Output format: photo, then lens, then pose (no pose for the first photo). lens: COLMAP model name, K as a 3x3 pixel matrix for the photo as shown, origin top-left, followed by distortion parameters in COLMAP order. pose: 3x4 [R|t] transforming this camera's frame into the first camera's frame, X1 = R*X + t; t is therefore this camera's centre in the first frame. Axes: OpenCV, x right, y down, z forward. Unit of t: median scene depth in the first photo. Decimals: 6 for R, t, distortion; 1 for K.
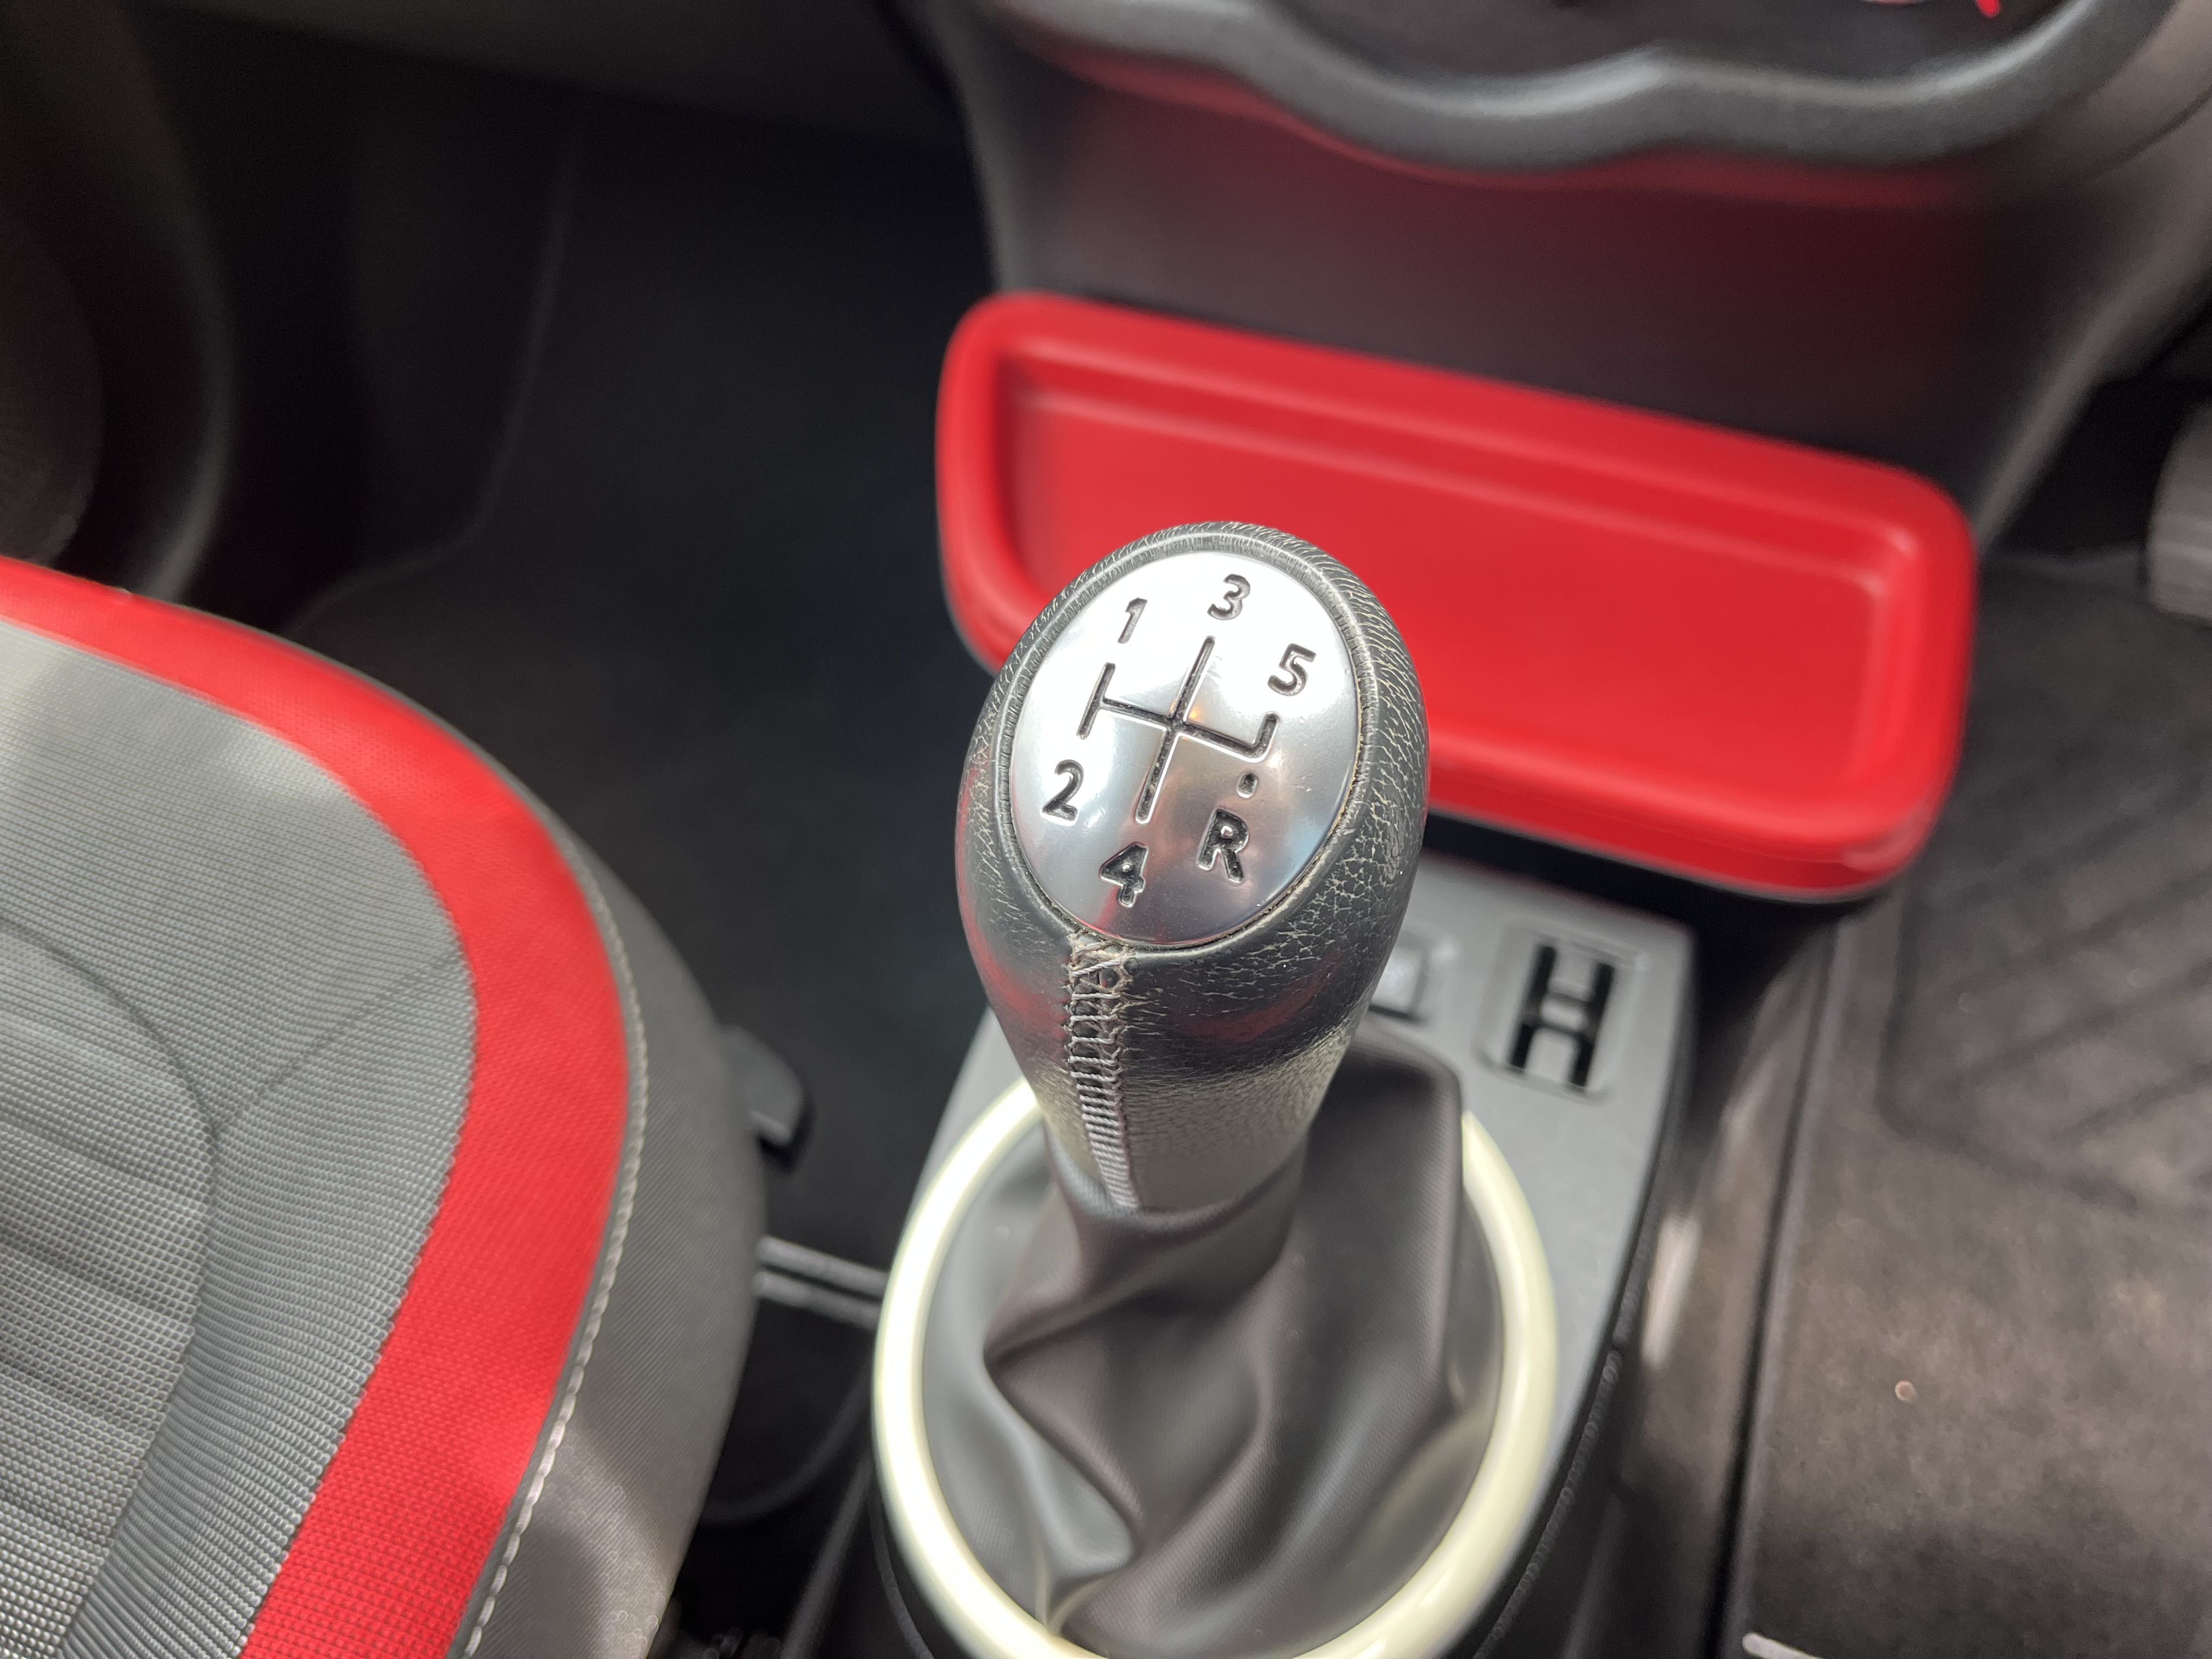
lens RADIAL K [[1785.5, 0, 1106.0], [0, 1785.5, 829.5], [0, 0, 1]] dist [-0.004725, -0.000797]
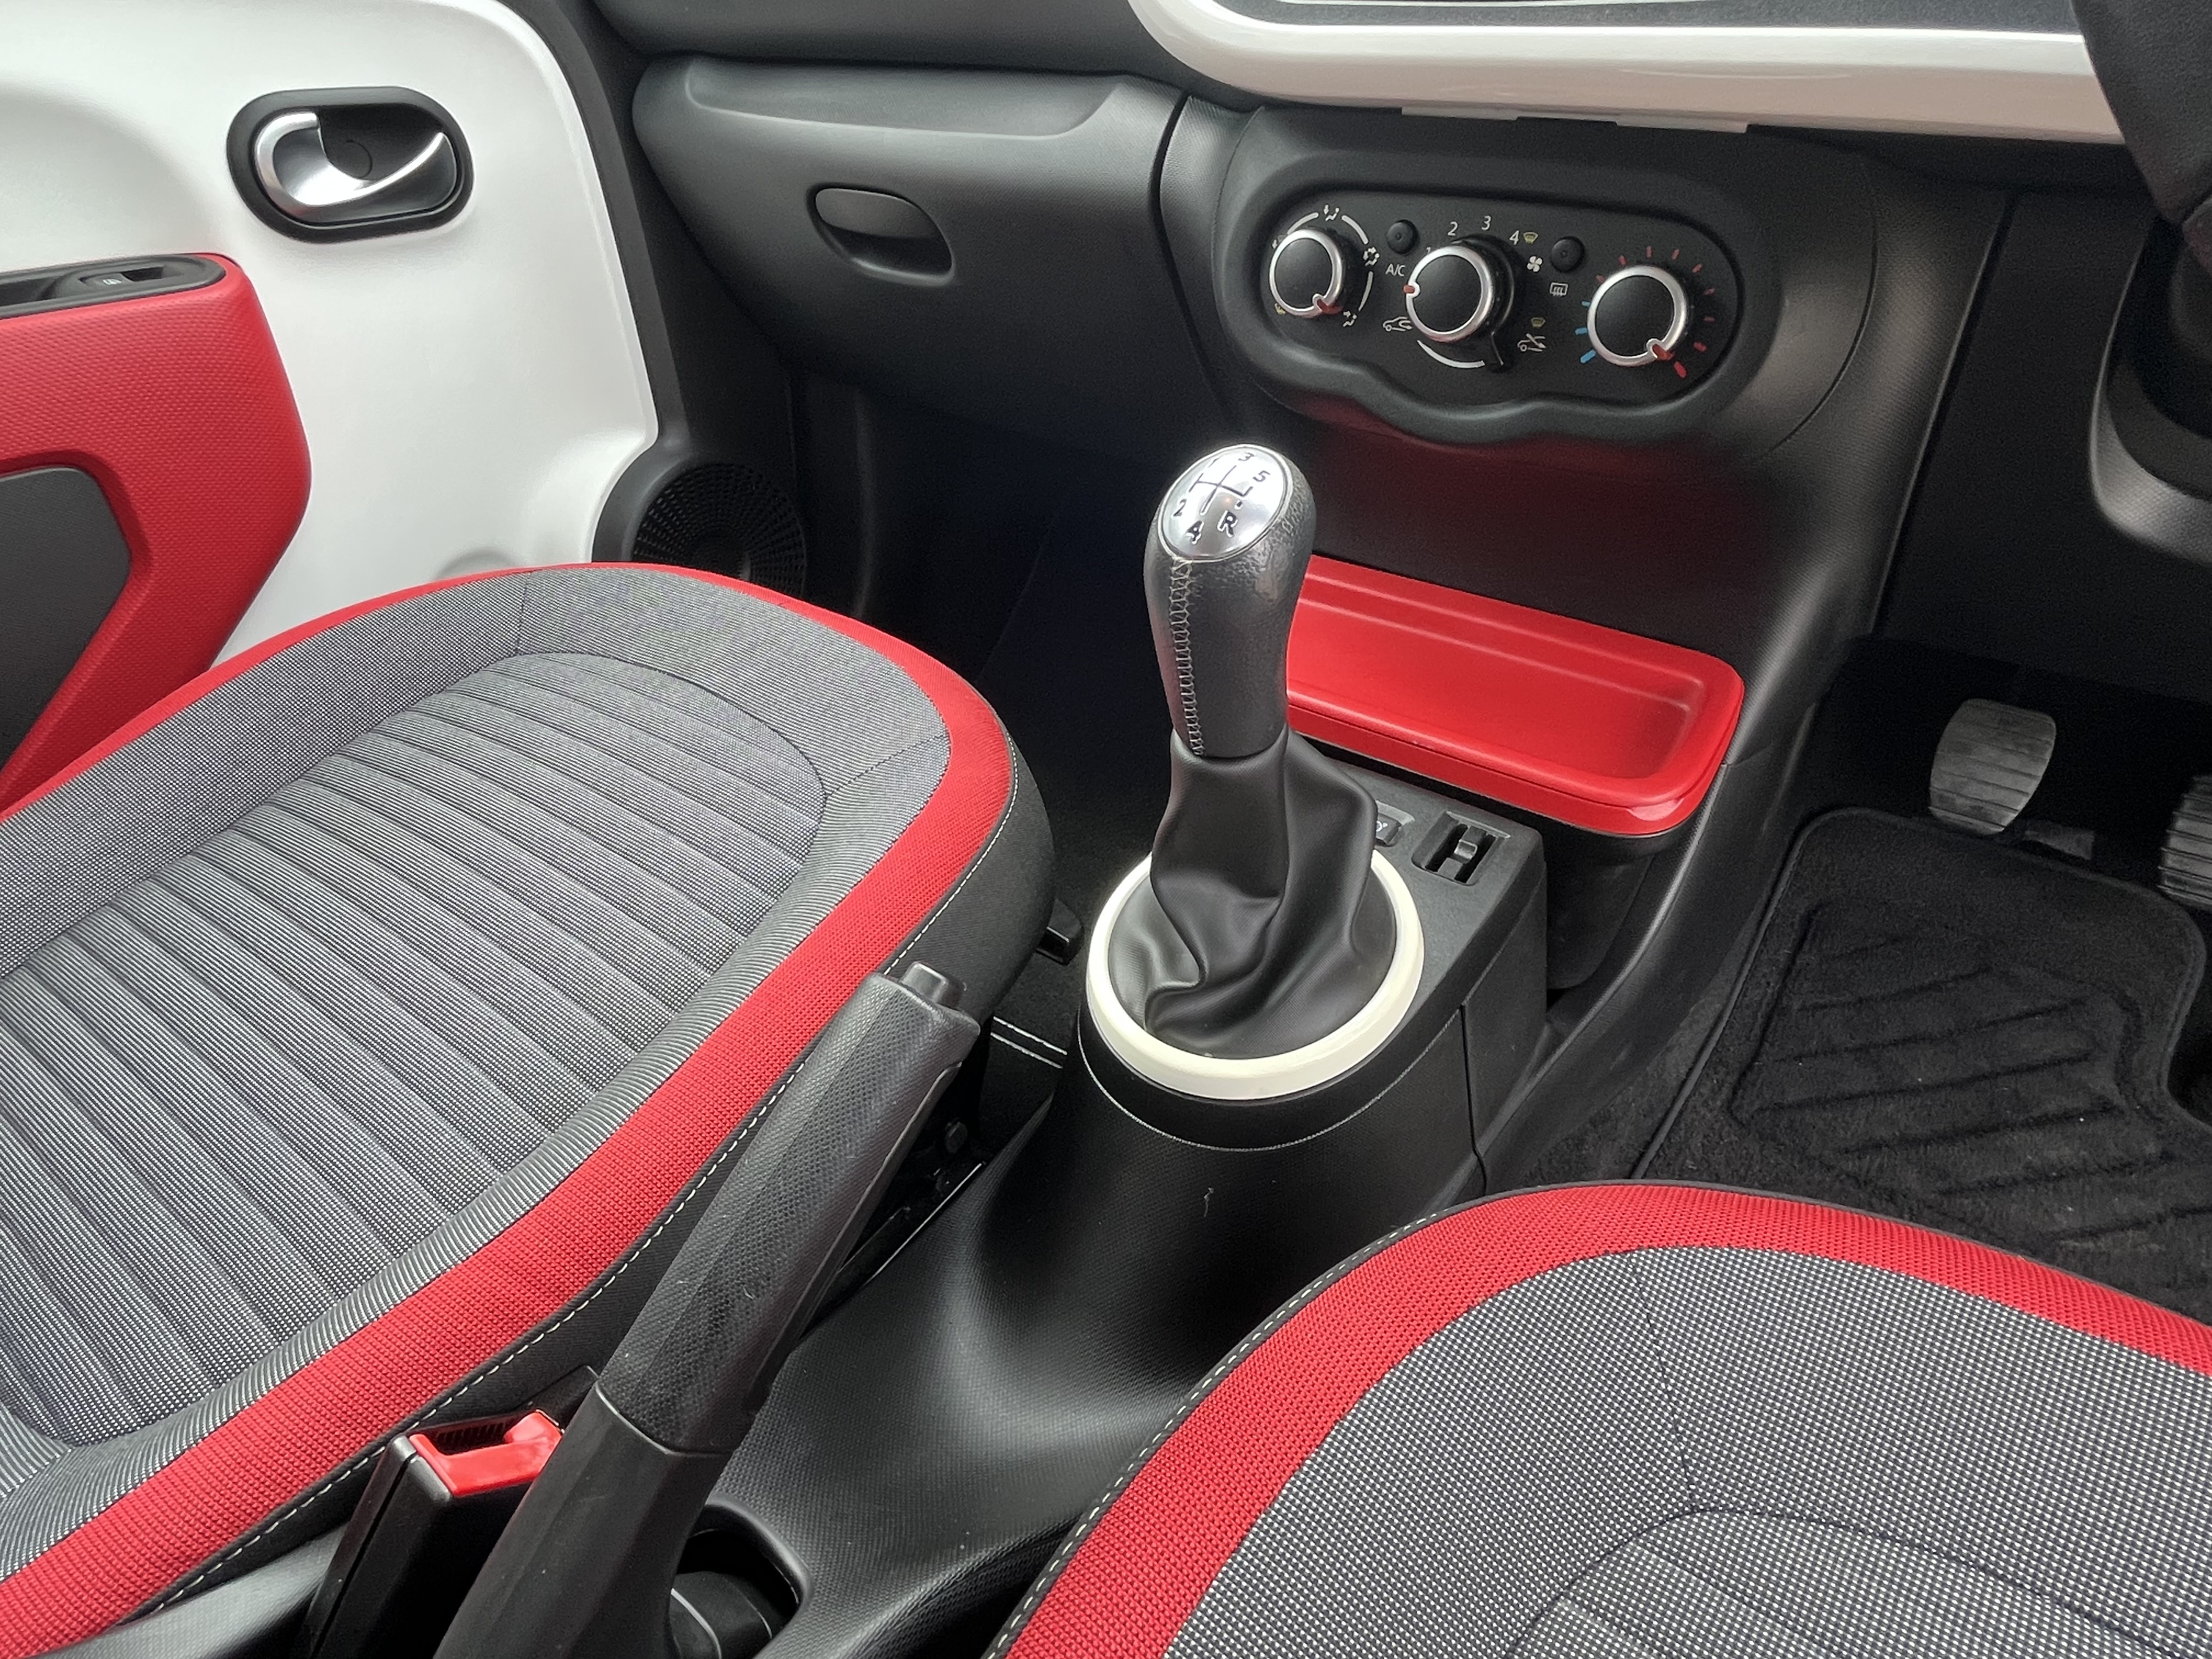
lens RADIAL K [[1254.0, 0, 1079.5], [0, 1254.0, 792.7], [0, 0, 1]] dist [-0.005336, -0.001687]
pose [[0.960481, 0.138865, -0.241232, 0.184775], [-0.191766, 0.958295, -0.211888, 0.436062], [0.201747, 0.249775, 0.947054, -0.431494]]
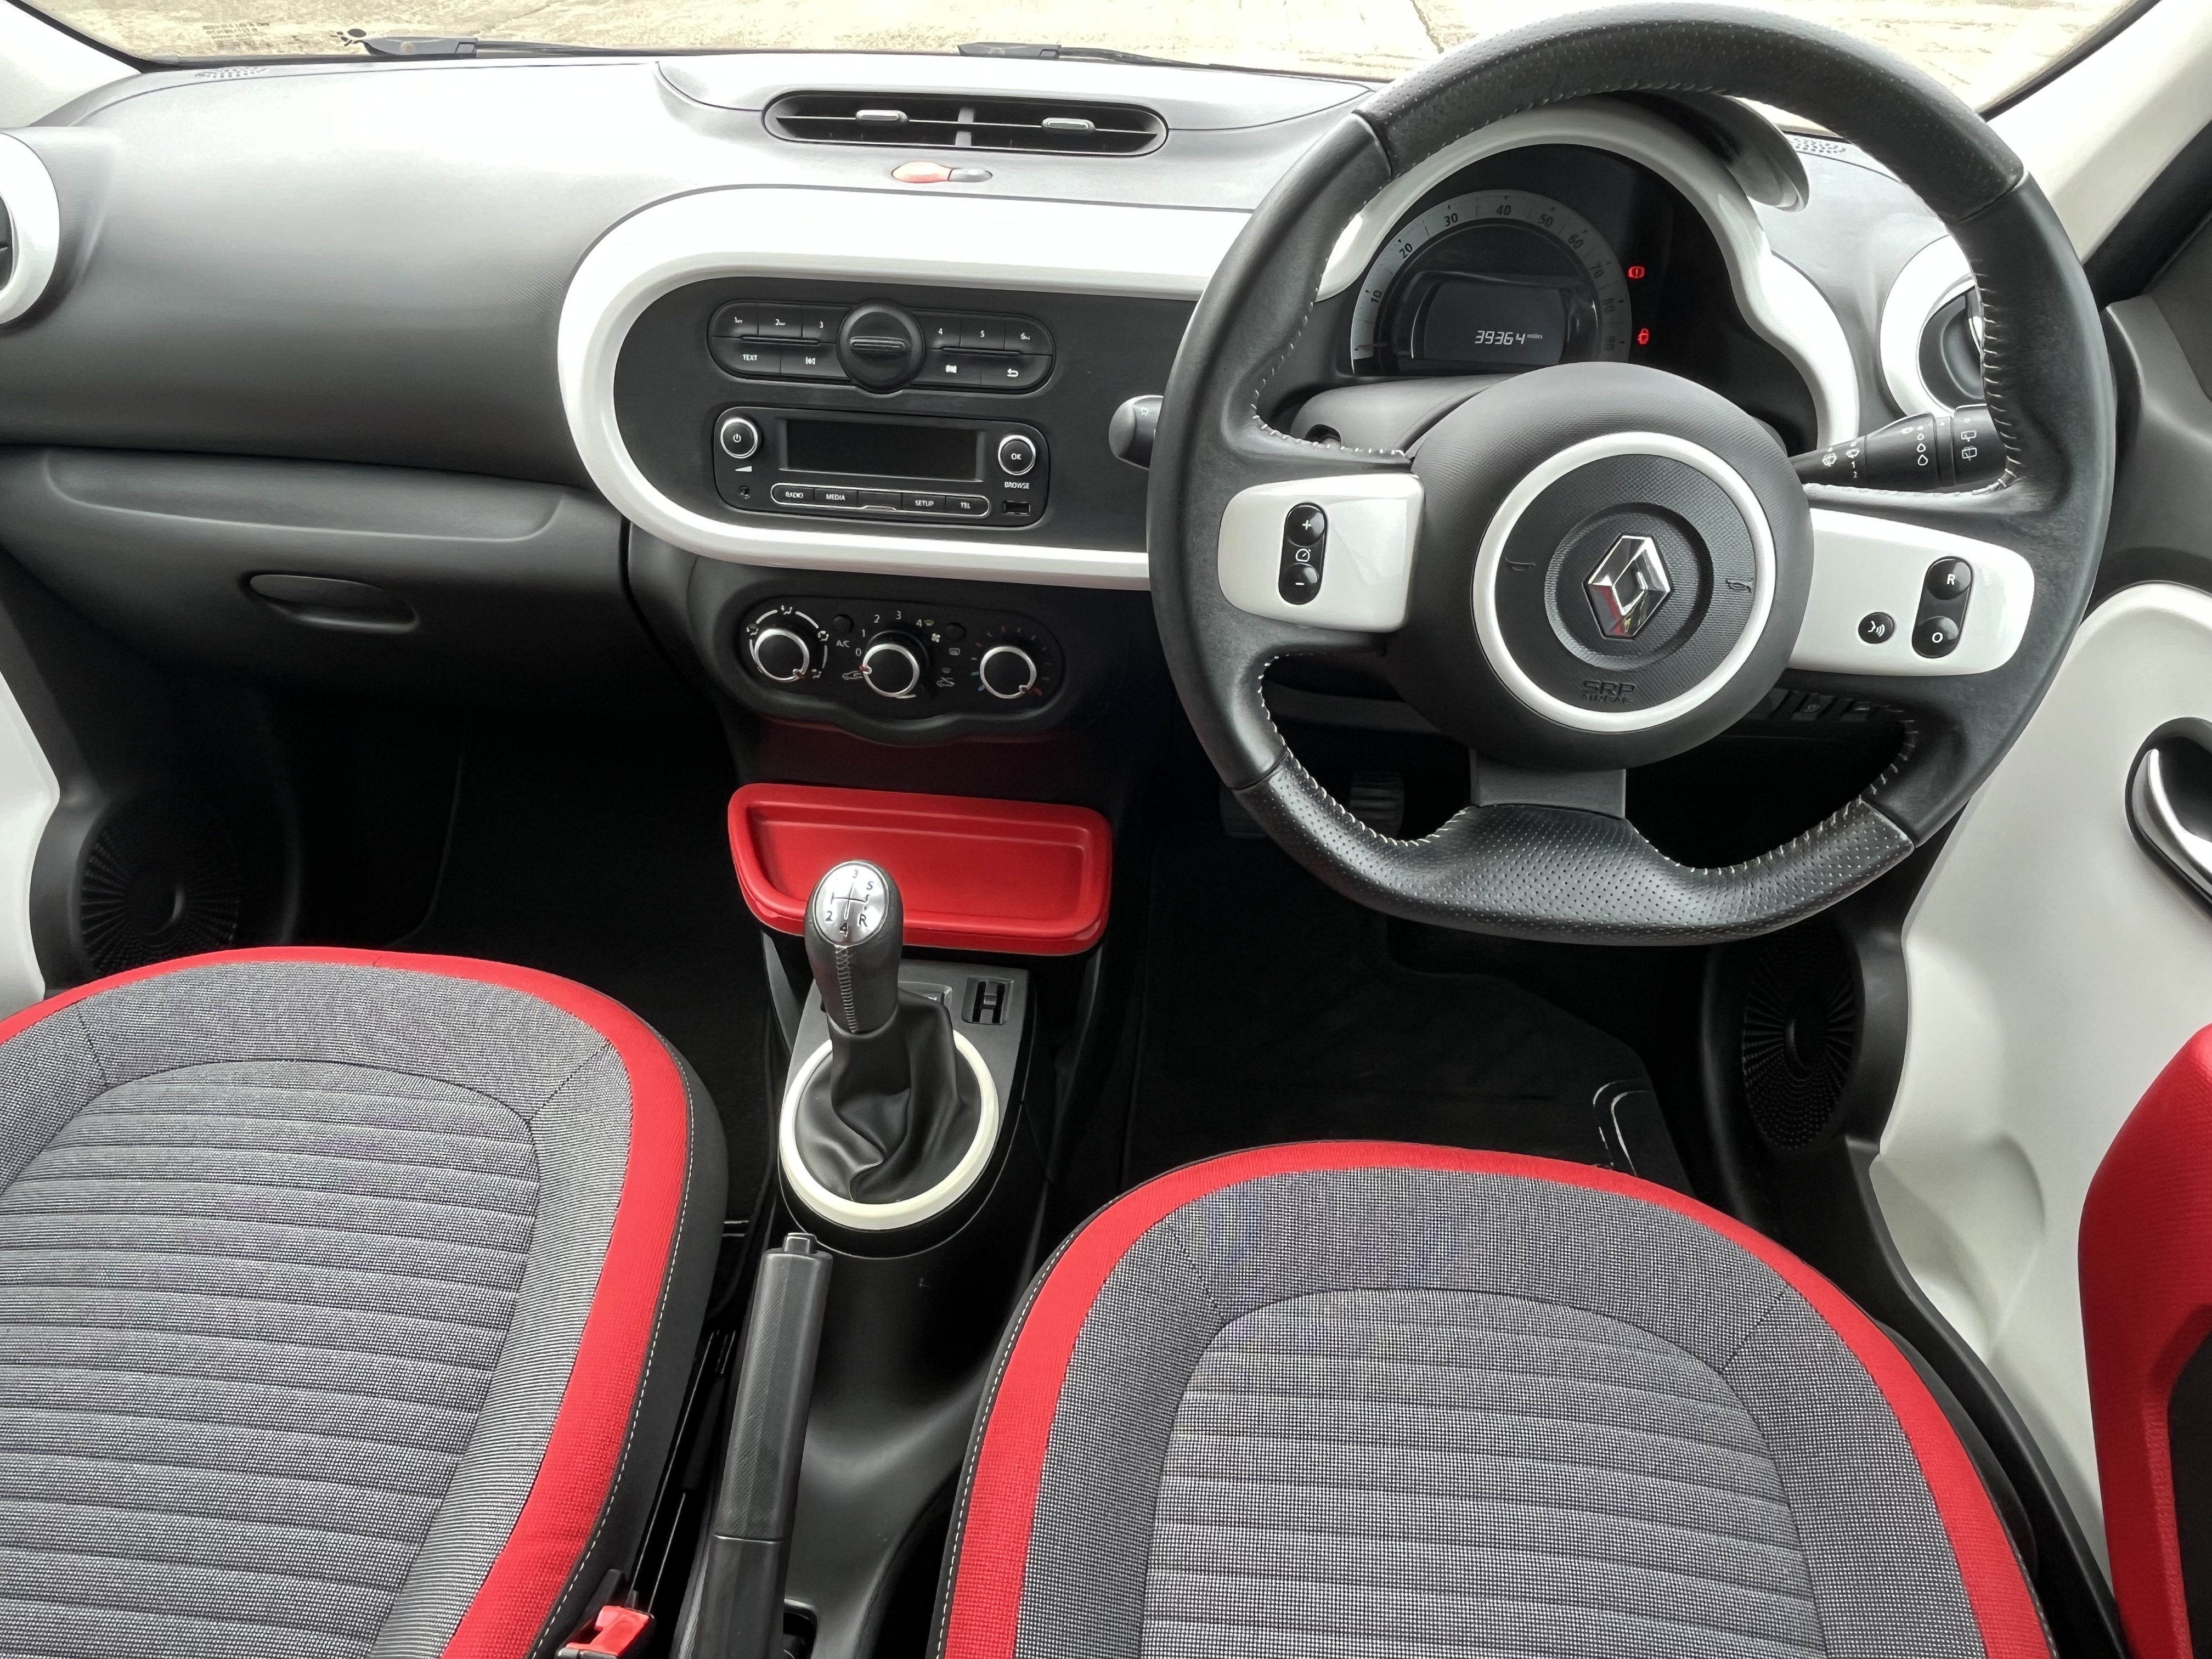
lens RADIAL K [[1412.0, 0, 1110.2], [0, 1412.0, 816.6], [0, 0, 1]] dist [-0.011702, -0.002299]
pose [[0.956201, -0.145616, 0.253921, -0.112245], [0.191298, 0.967467, -0.165568, 0.245975], [-0.221551, 0.206891, 0.952949, -1.447368]]
